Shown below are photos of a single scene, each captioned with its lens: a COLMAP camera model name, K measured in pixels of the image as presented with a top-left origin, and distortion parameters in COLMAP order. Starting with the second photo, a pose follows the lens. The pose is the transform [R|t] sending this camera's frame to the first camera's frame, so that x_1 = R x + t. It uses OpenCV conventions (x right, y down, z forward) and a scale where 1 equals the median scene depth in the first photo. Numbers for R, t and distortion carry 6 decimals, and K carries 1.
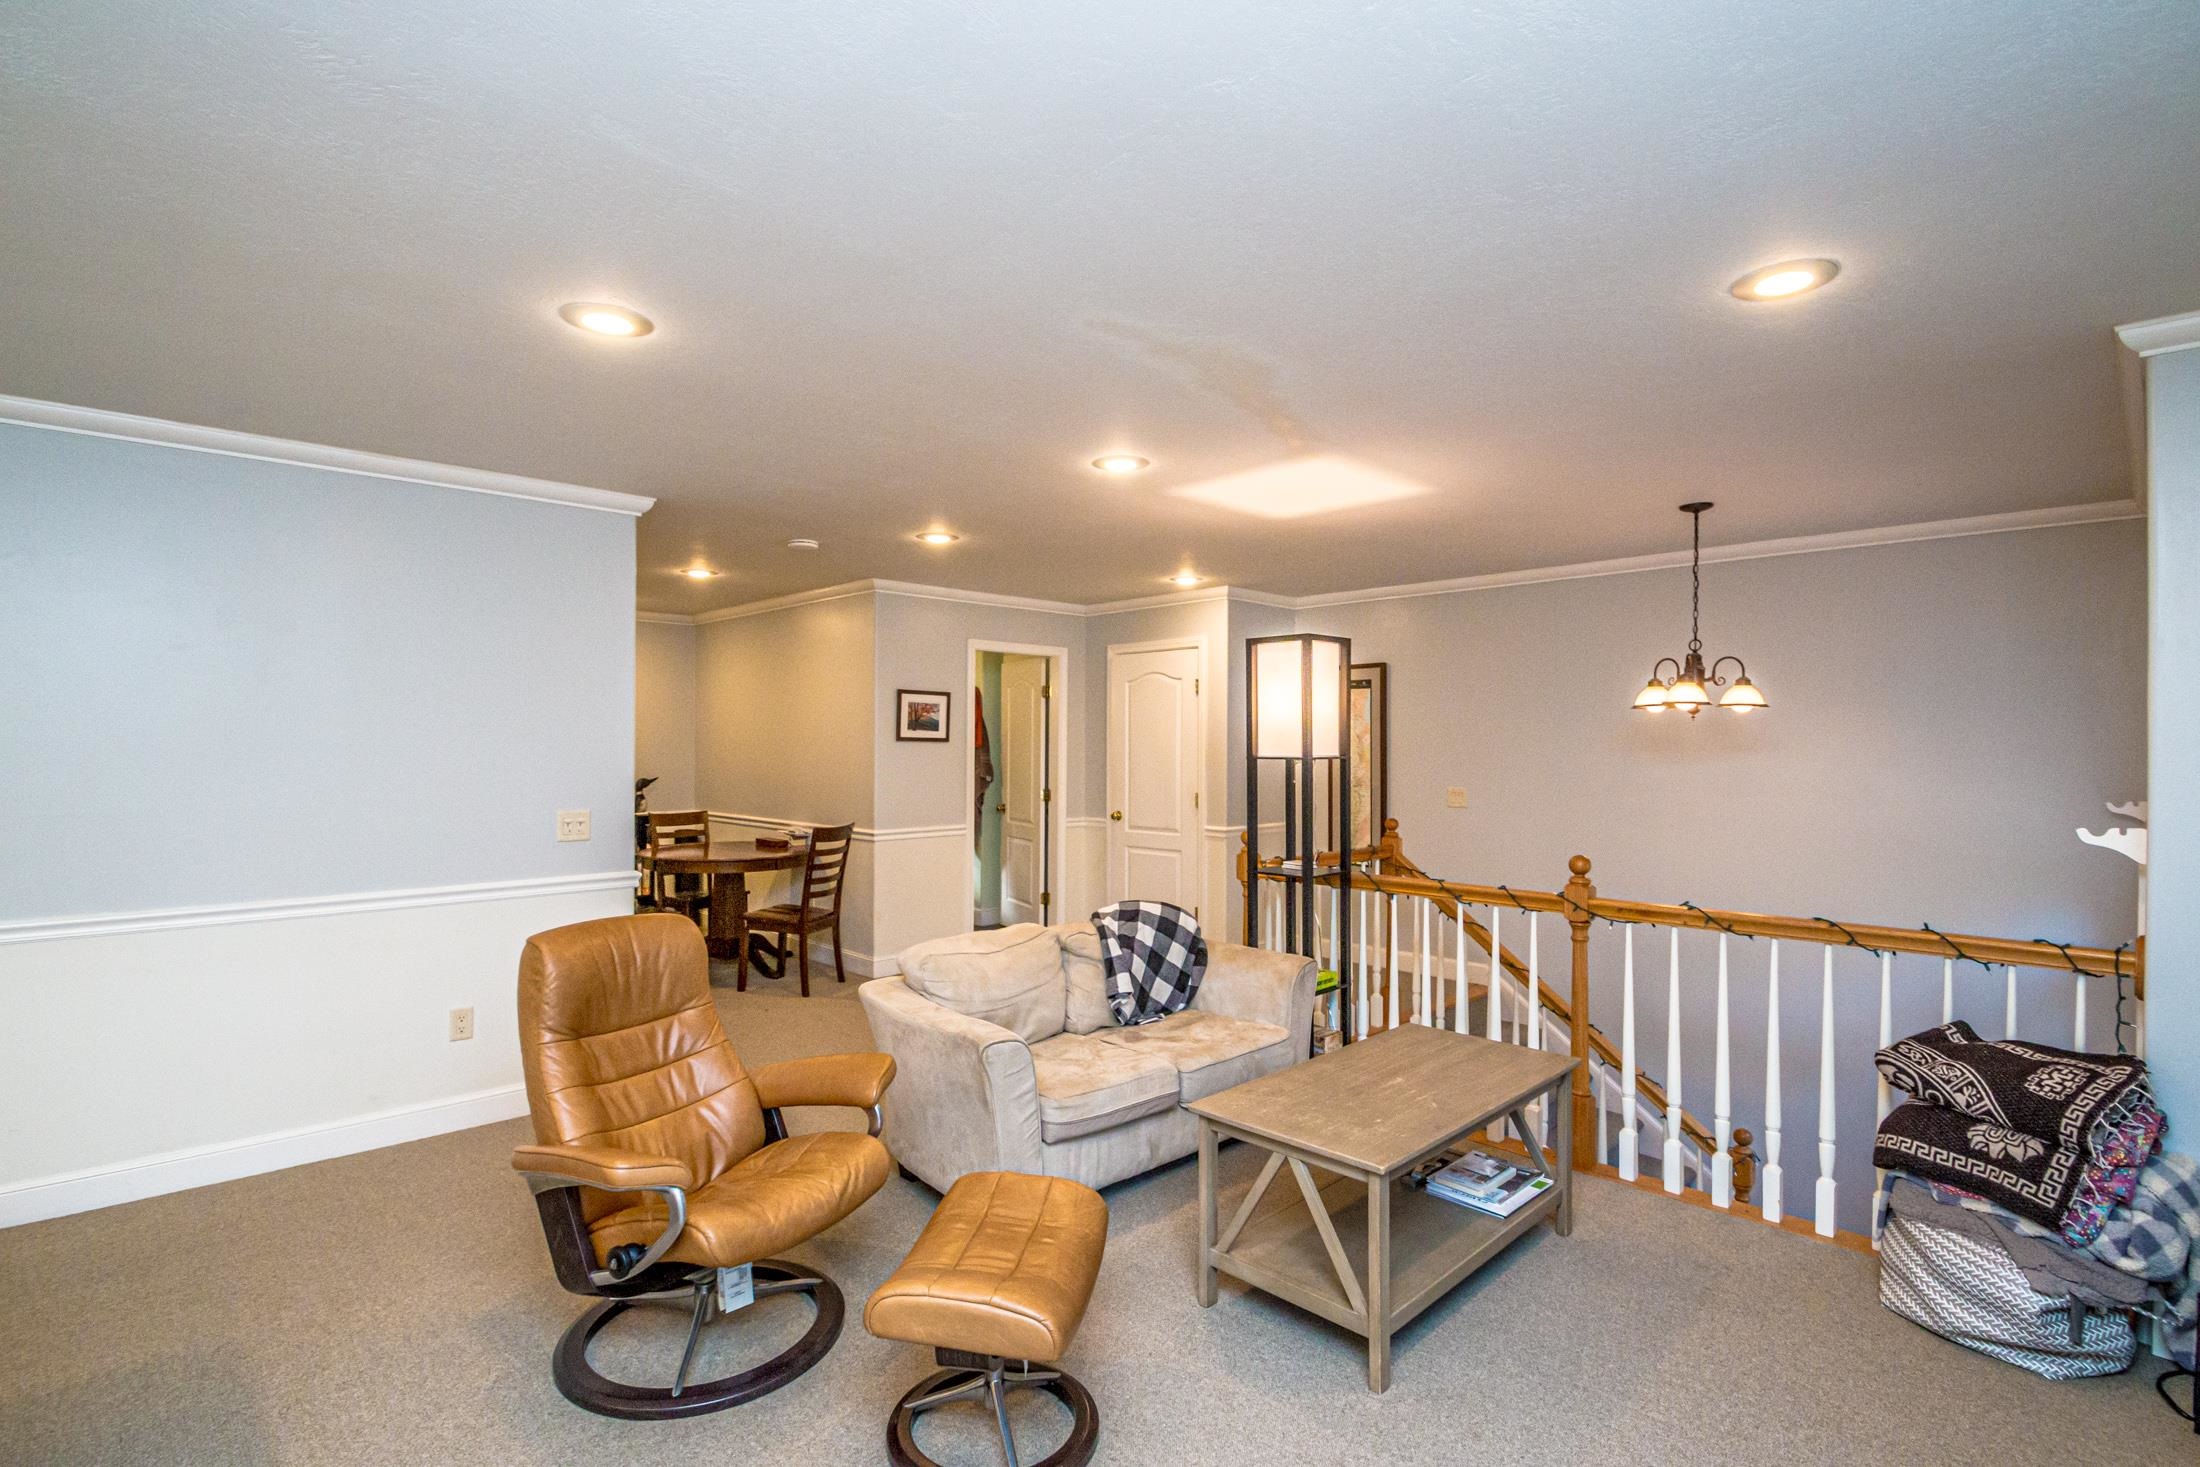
lens RADIAL K [[1053.1, 0, 1075.5], [0, 1053.1, 741.8], [0, 0, 1]] dist [0.008271, -0.011349]
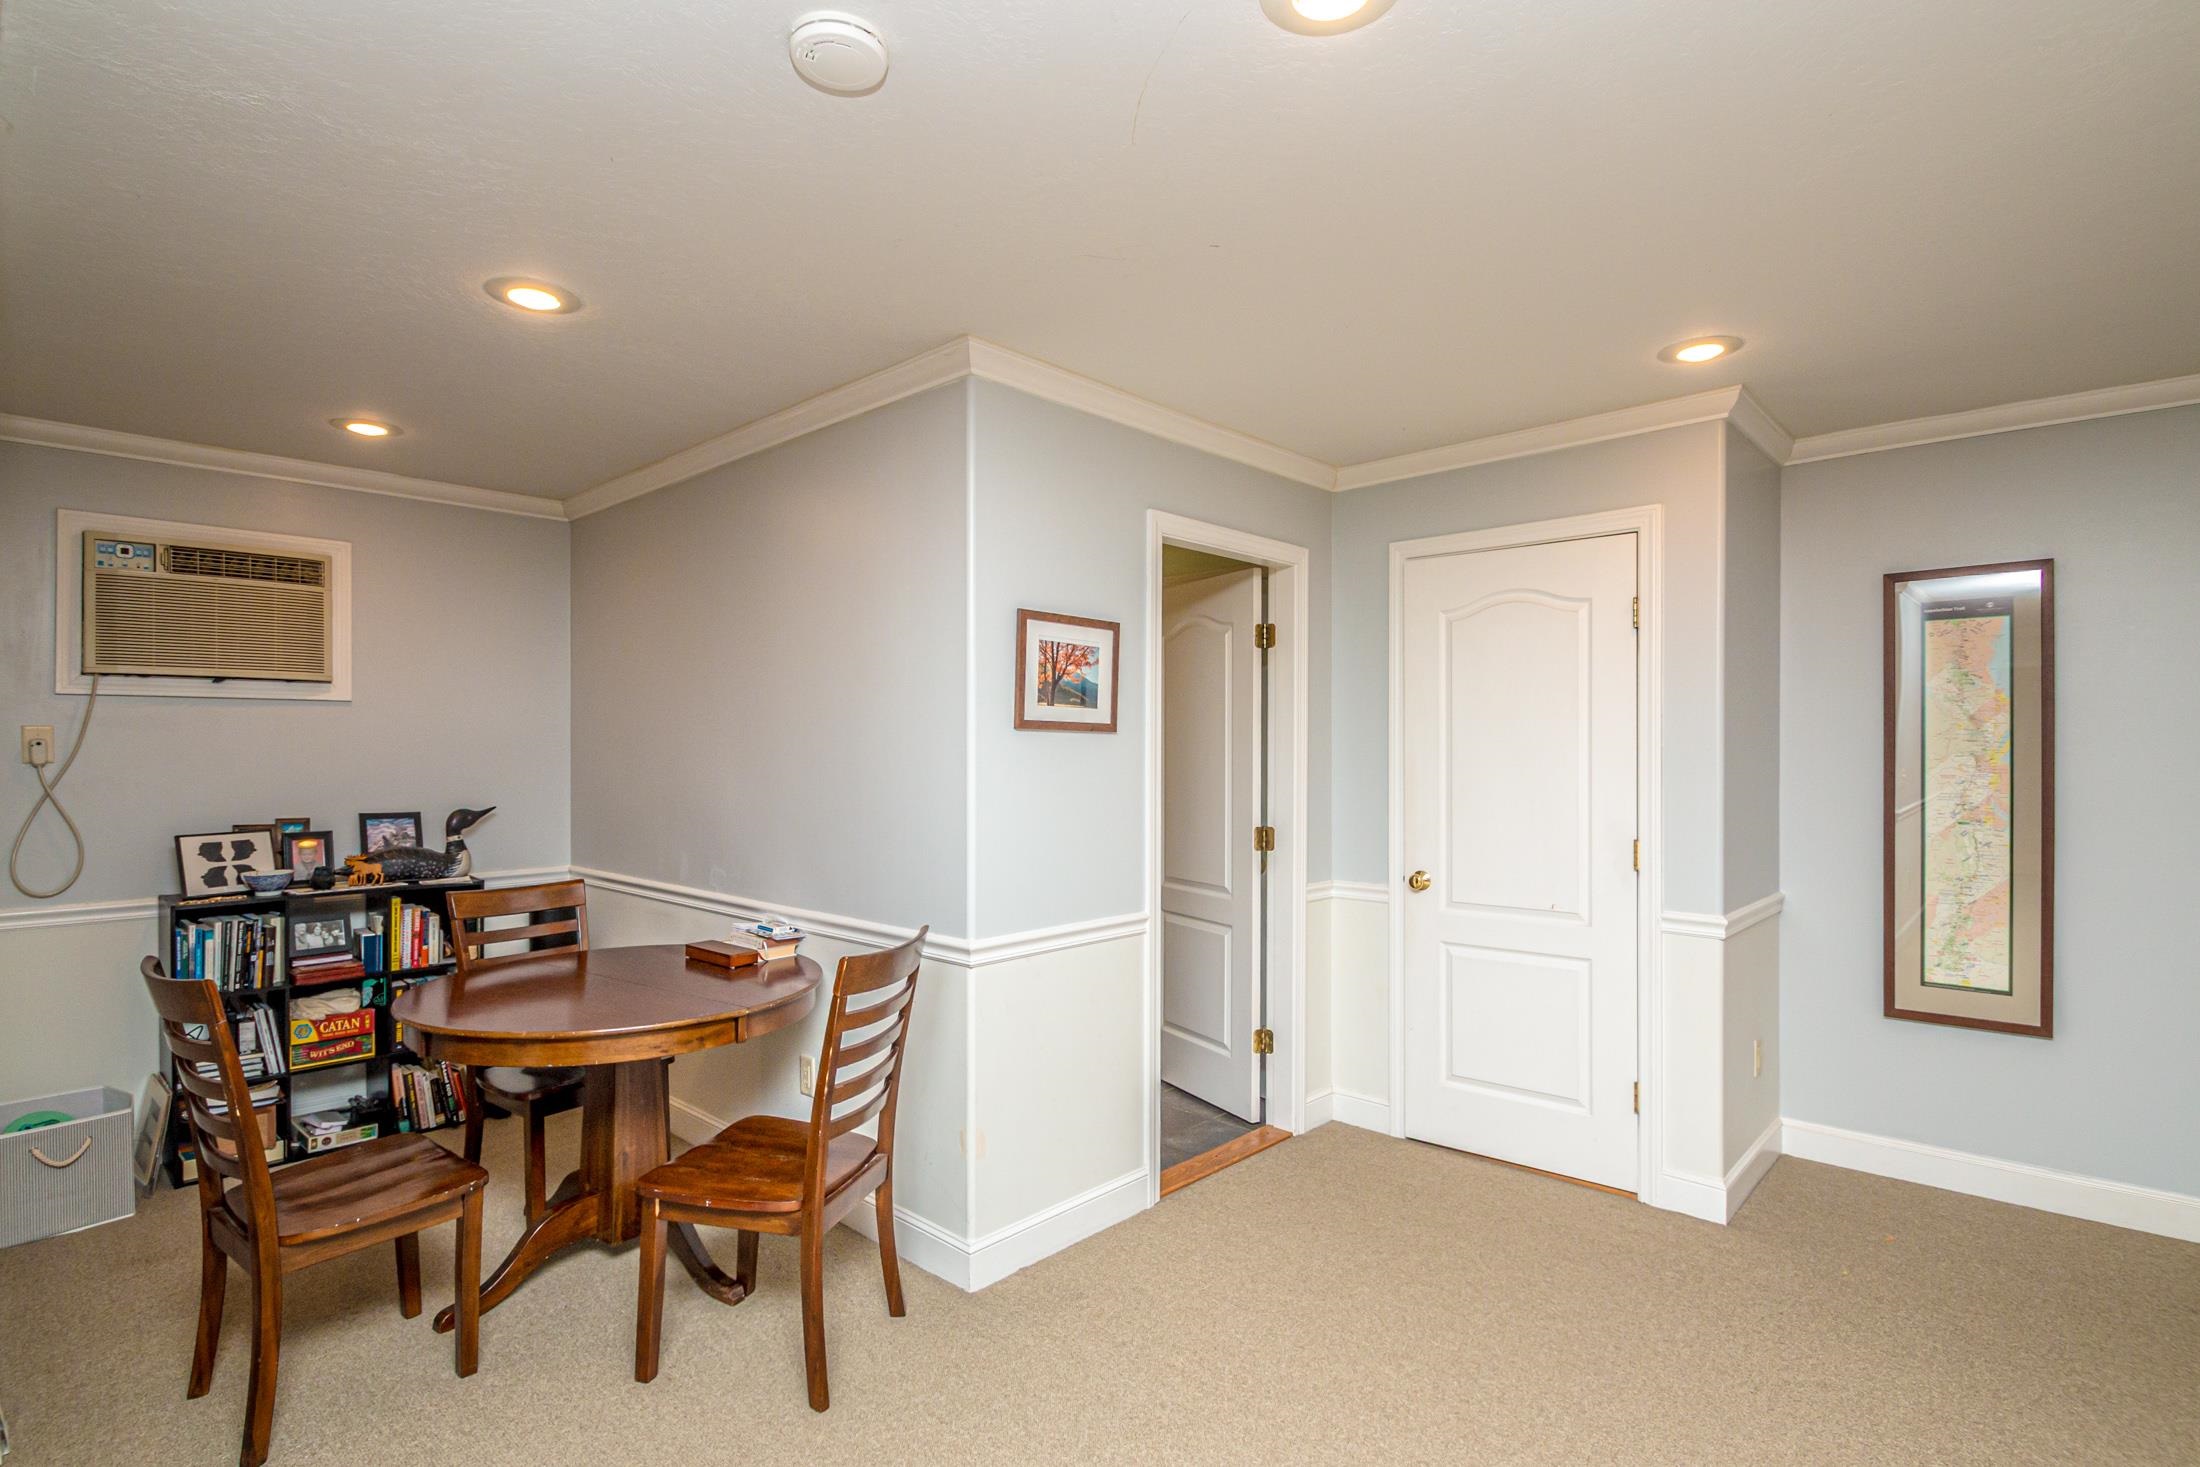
lens RADIAL K [[1053.1, 0, 1058.4], [0, 1053.1, 745.6], [0, 0, 1]] dist [0.008271, -0.011349]
pose [[0.999429, -0.004919, 0.033430, -0.161348], [0.004768, 0.999978, 0.004594, 0.003676], [-0.033452, -0.004432, 0.999430, 0.553382]]
